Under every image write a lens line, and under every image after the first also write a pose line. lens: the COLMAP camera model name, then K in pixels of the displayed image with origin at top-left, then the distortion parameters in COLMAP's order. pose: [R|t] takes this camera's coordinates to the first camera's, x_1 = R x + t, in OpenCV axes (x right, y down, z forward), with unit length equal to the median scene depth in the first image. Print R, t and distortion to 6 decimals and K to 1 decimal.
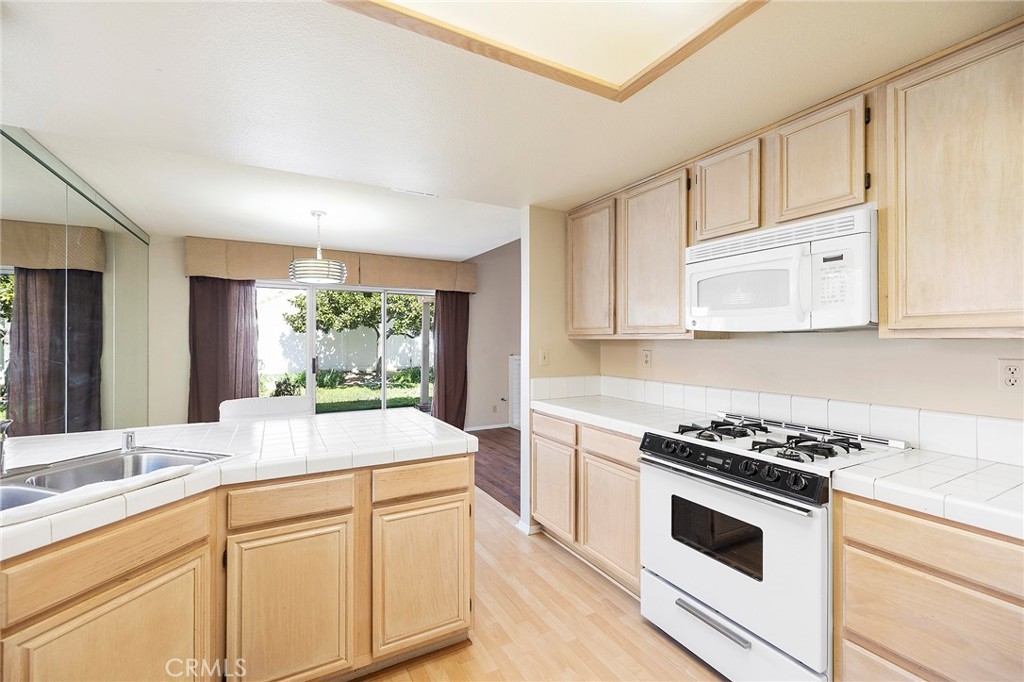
lens RADIAL K [[436.4, 0, 507.5], [0, 436.4, 339.1], [0, 0, 1]] dist [-0.000342, 0.000414]
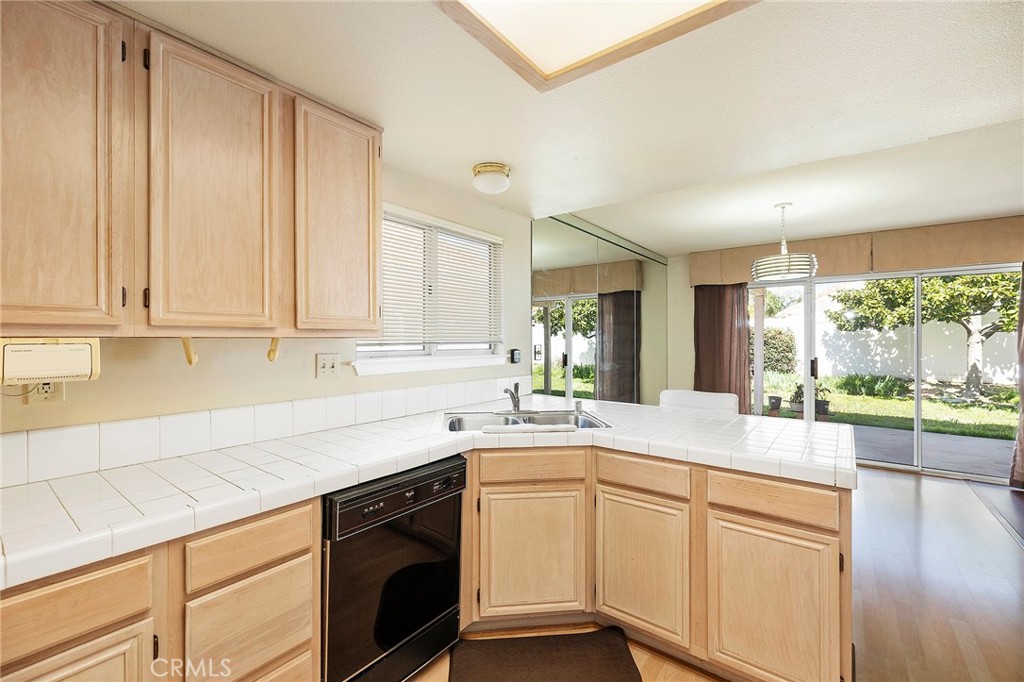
lens RADIAL K [[436.4, 0, 507.5], [0, 436.4, 339.1], [0, 0, 1]] dist [-0.000342, 0.000414]
pose [[0.393555, 0.000976, -0.919300, 0.160778], [0.000767, 0.999999, 0.001390, -0.001087], [0.919301, -0.001252, 0.393554, 0.065881]]
